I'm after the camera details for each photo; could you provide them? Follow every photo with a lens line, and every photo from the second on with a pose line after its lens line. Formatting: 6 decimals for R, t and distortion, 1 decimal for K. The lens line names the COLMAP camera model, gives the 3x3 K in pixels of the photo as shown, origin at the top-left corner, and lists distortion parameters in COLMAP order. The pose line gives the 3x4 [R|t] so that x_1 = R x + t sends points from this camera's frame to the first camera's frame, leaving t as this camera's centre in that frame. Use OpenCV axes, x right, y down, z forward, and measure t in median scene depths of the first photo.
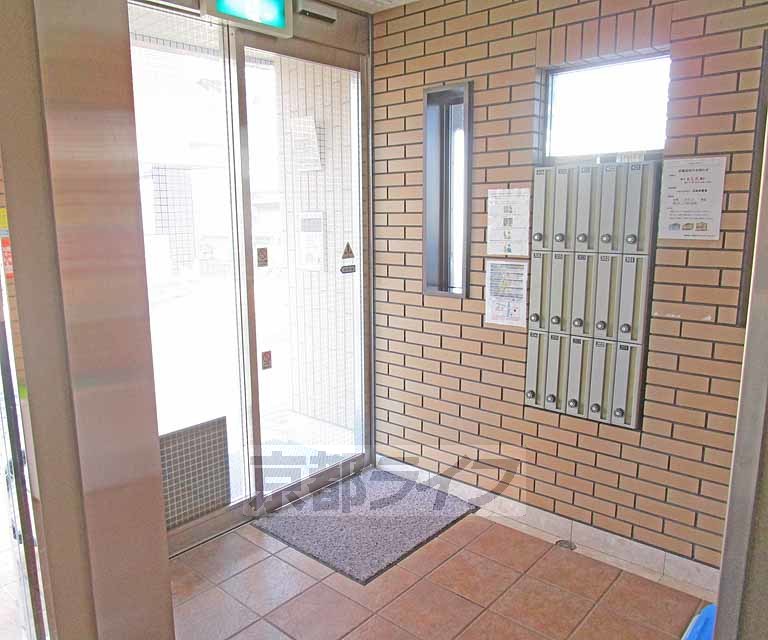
lens RADIAL K [[612.3, 0, 381.5], [0, 612.3, 320.6], [0, 0, 1]] dist [-0.016947, 0.002348]
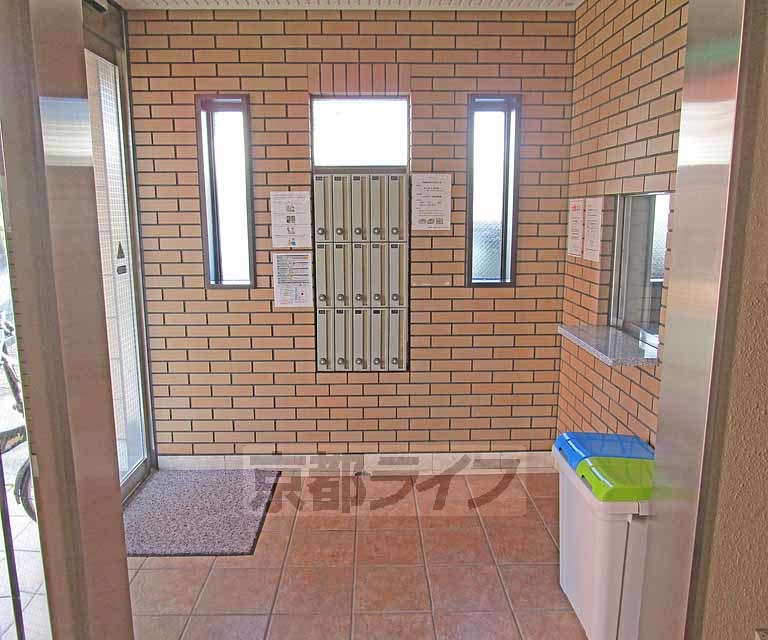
lens RADIAL K [[612.3, 0, 381.8], [0, 612.3, 319.8], [0, 0, 1]] dist [-0.016947, 0.002348]
pose [[0.722423, -0.111397, 0.682419, -0.493259], [0.118040, 0.992318, 0.037025, 0.007722], [-0.681301, 0.053805, 0.730023, 0.031605]]
